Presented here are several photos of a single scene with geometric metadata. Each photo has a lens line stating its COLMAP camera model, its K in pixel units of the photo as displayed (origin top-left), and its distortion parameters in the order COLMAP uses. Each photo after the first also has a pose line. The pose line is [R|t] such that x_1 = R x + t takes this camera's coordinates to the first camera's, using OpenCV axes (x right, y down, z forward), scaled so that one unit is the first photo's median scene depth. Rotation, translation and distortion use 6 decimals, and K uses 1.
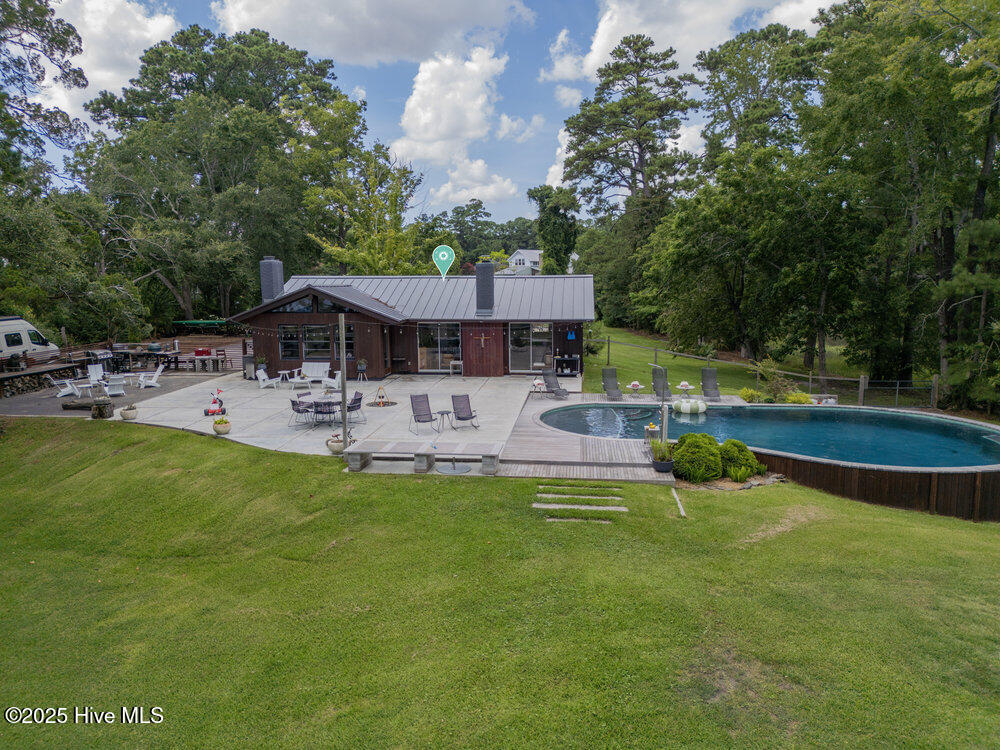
lens RADIAL K [[718.7, 0, 500.0], [0, 718.7, 375.0], [0, 0, 1]] dist [0.024585, 0.001116]
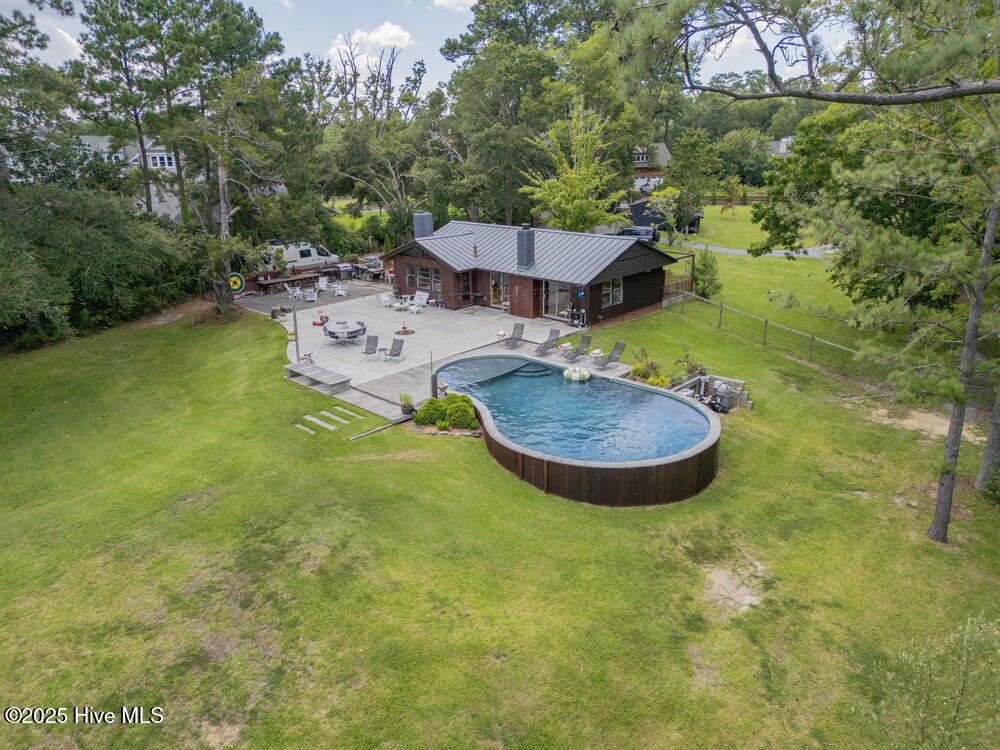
lens RADIAL K [[718.7, 0, 500.0], [0, 718.7, 375.0], [0, 0, 1]] dist [0.024585, 0.001116]
pose [[0.801879, 0.186835, -0.567523, 0.298865], [-0.074796, 0.973770, 0.214892, -0.072992], [0.592786, -0.129868, 0.794820, -0.037785]]
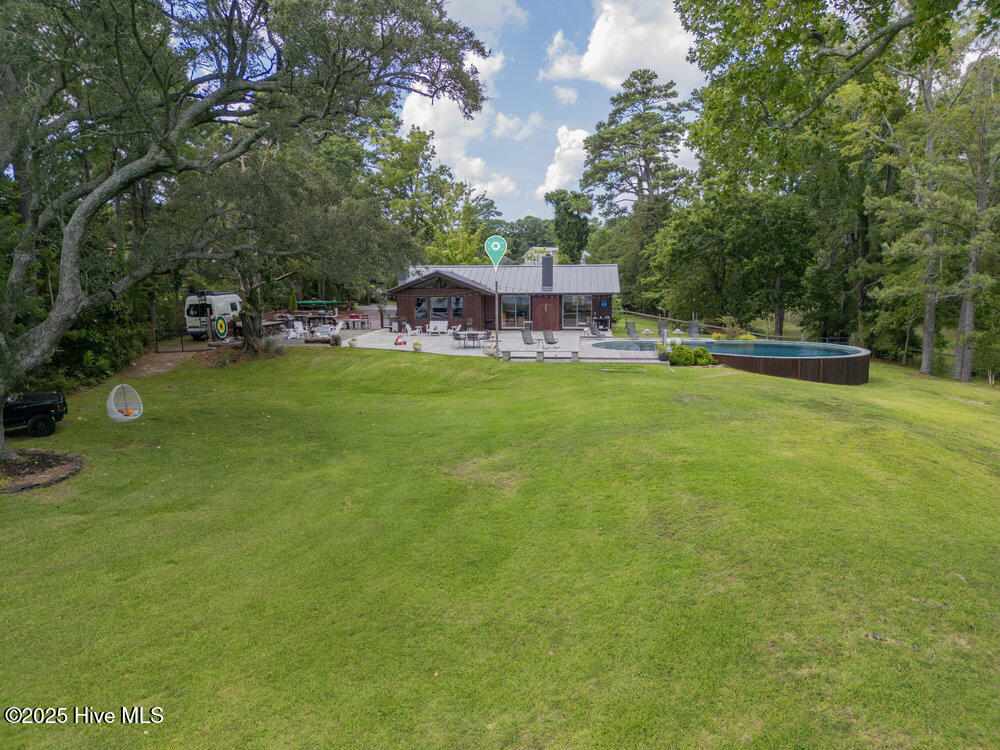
lens RADIAL K [[718.7, 0, 500.0], [0, 718.7, 375.0], [0, 0, 1]] dist [0.024585, 0.001116]
pose [[0.999996, 0.000437, -0.002902, -0.048151], [-0.000425, 0.999992, 0.003862, 0.037320], [0.002903, -0.003861, 0.999988, -0.216045]]
